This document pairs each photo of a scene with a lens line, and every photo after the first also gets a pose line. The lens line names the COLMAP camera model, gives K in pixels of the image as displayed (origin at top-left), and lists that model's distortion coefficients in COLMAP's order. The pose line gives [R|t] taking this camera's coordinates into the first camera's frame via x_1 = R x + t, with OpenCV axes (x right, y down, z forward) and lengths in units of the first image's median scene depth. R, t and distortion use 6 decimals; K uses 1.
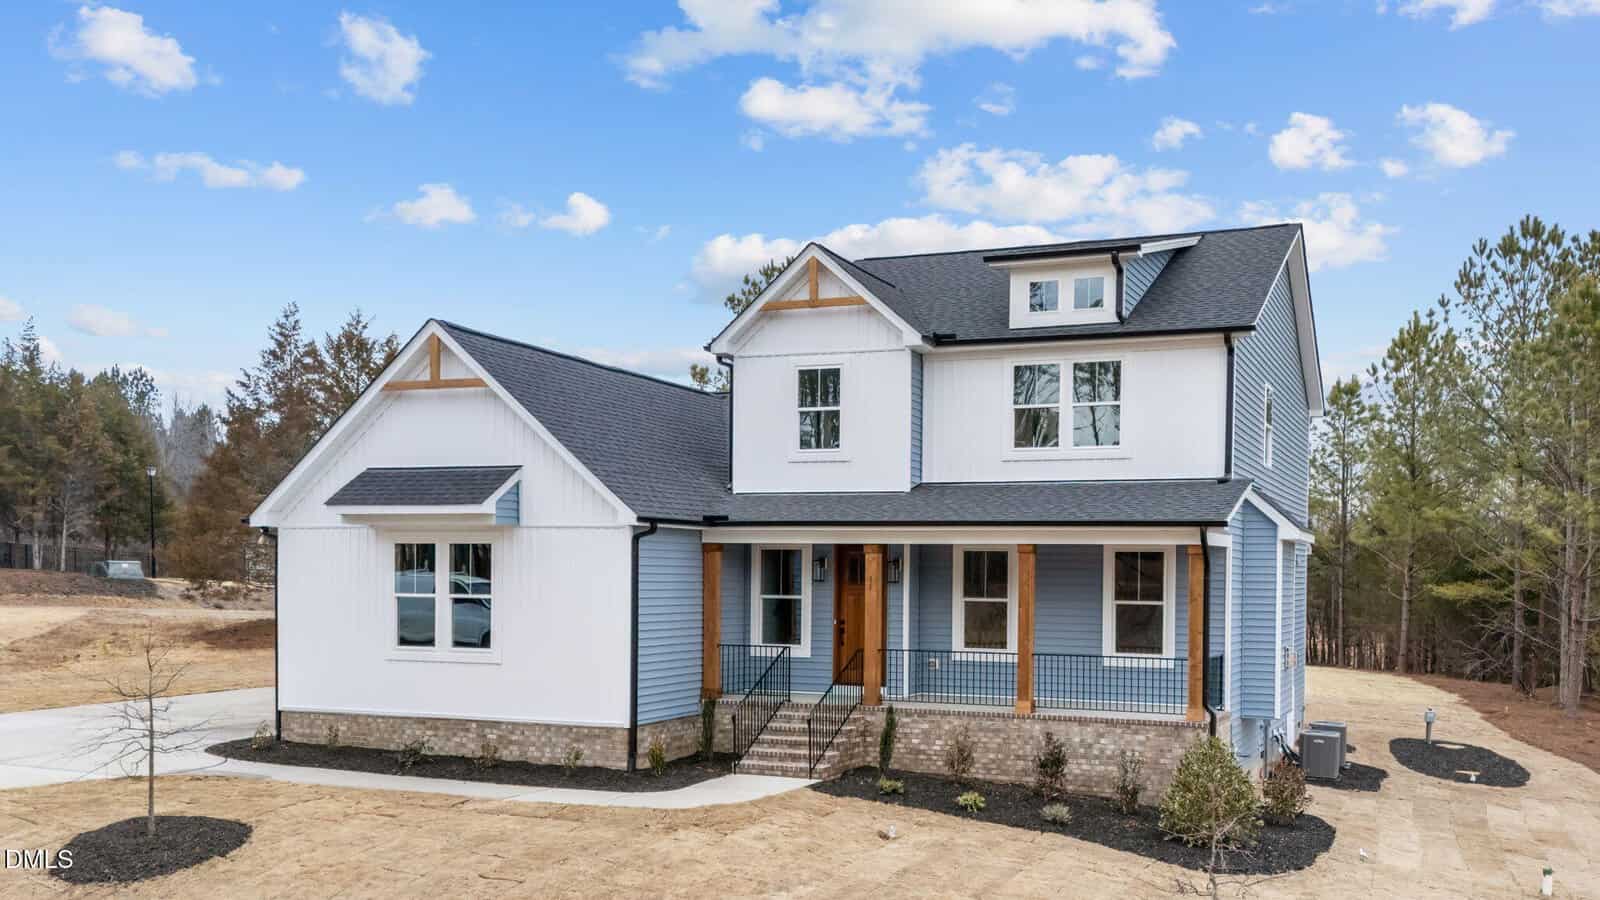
lens RADIAL K [[1597.1, 0, 806.8], [0, 1597.1, 454.4], [0, 0, 1]] dist [0.096272, 0.000000]
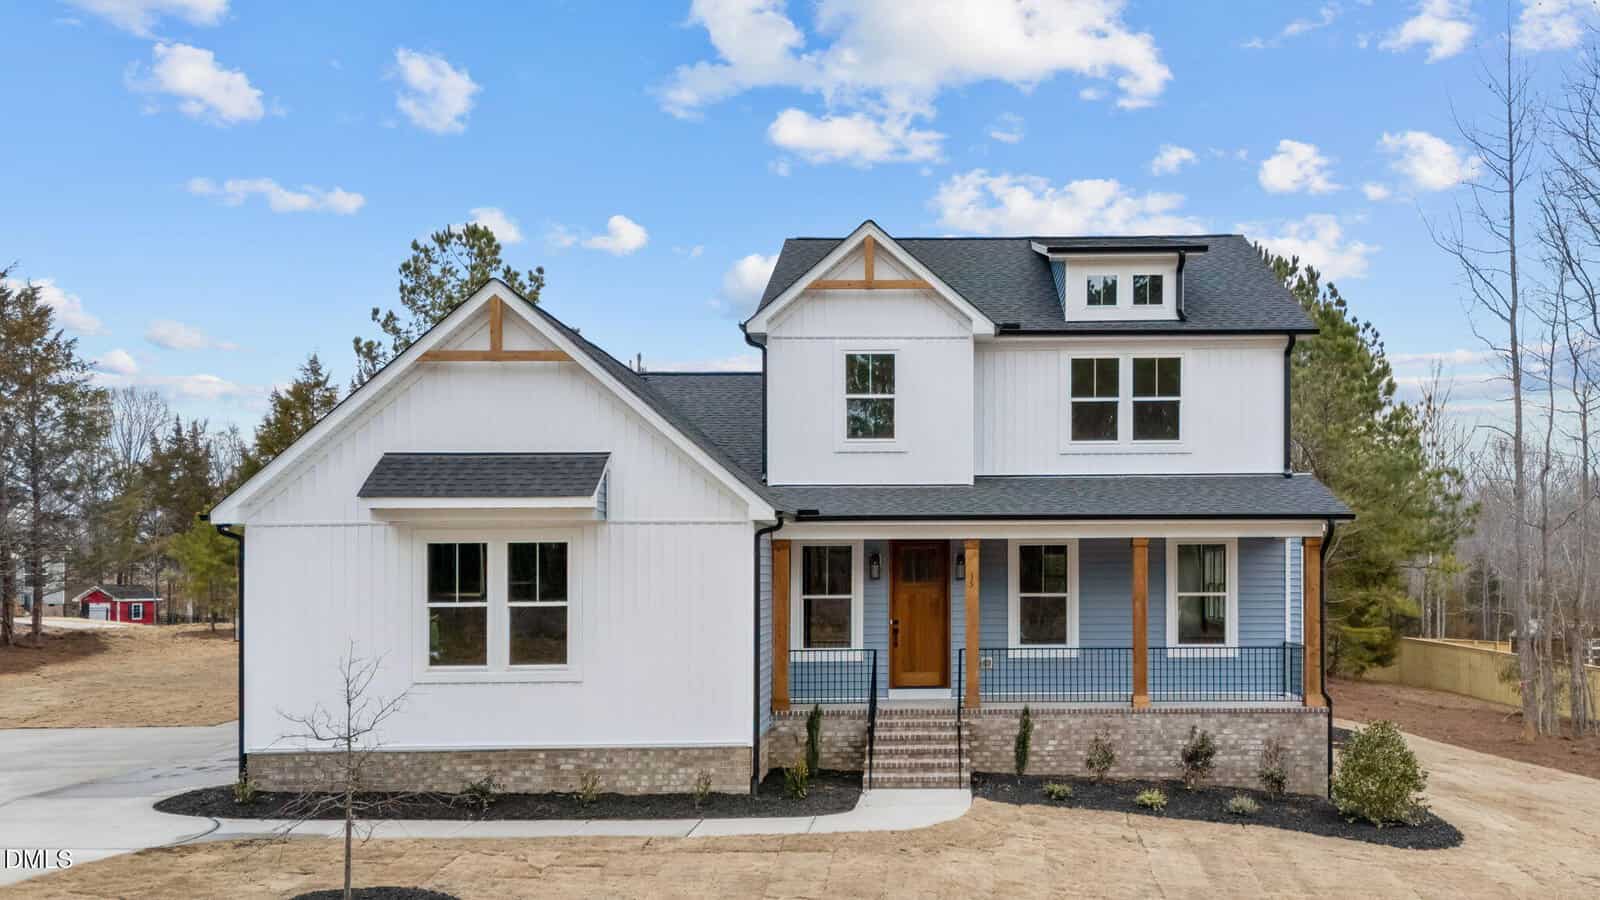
lens RADIAL K [[1597.1, 0, 802.5], [0, 1597.1, 453.9], [0, 0, 1]] dist [0.096272, 0.000000]
pose [[0.911448, 0.012815, 0.411215, -0.435574], [-0.013616, 0.999907, -0.000983, 0.007119], [-0.411189, -0.004703, 0.911538, 0.165037]]
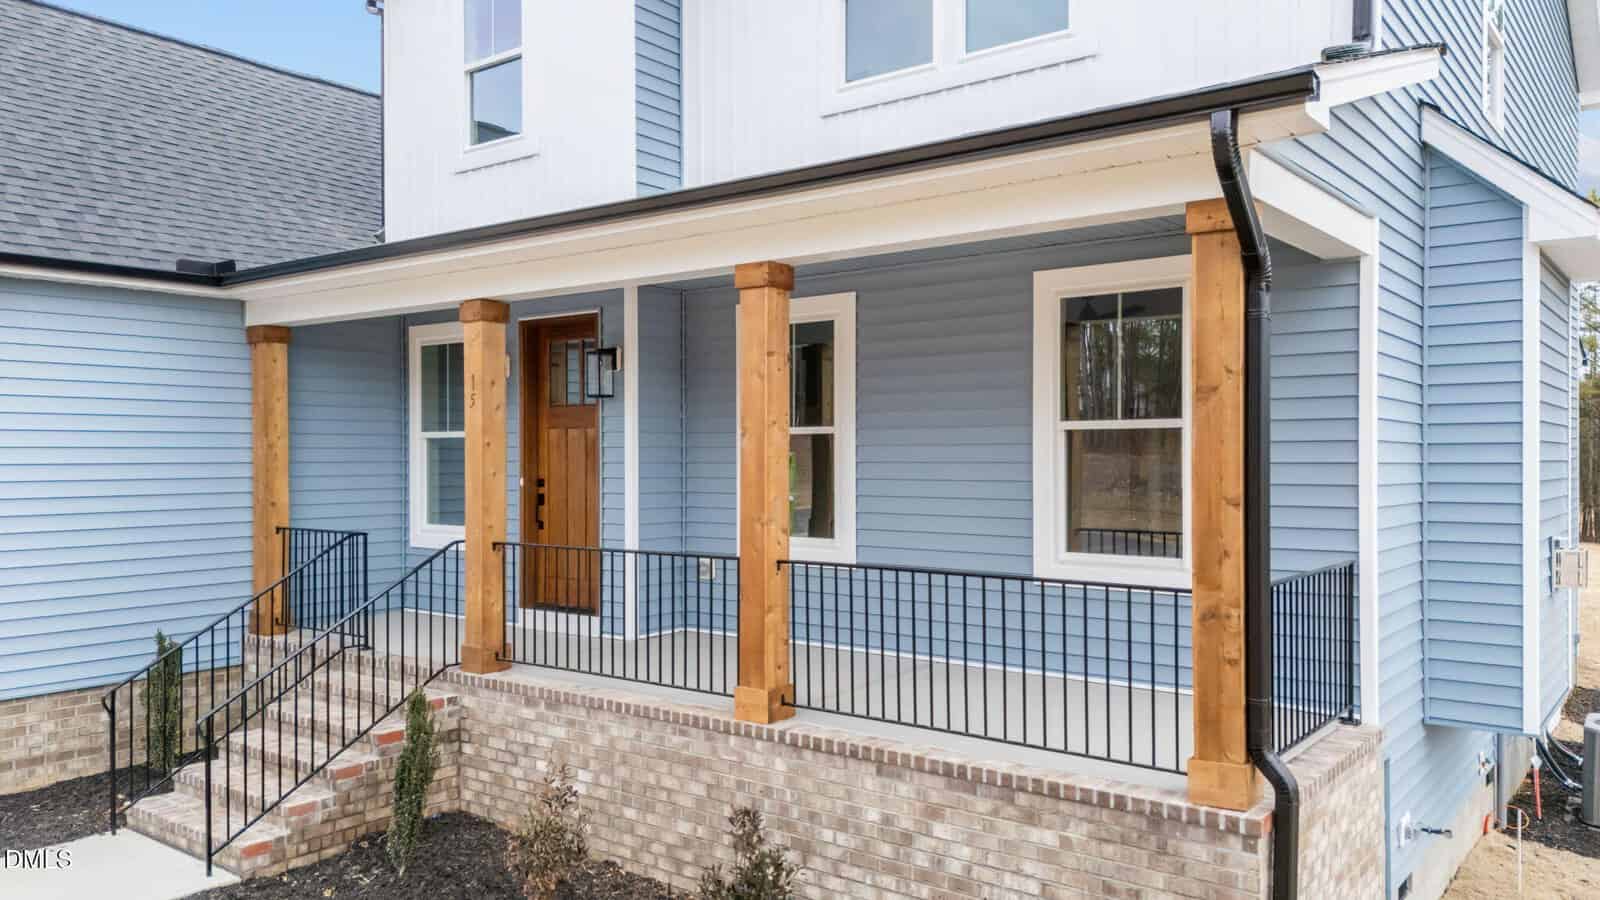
lens RADIAL K [[1211.3, 0, 768.8], [0, 1211.3, 408.9], [0, 0, 1]] dist [0.047377, -0.001542]
pose [[0.967865, -0.020481, -0.250633, 0.194587], [0.029313, 0.999072, 0.031557, 0.075693], [0.249755, -0.037890, 0.967568, 0.682924]]
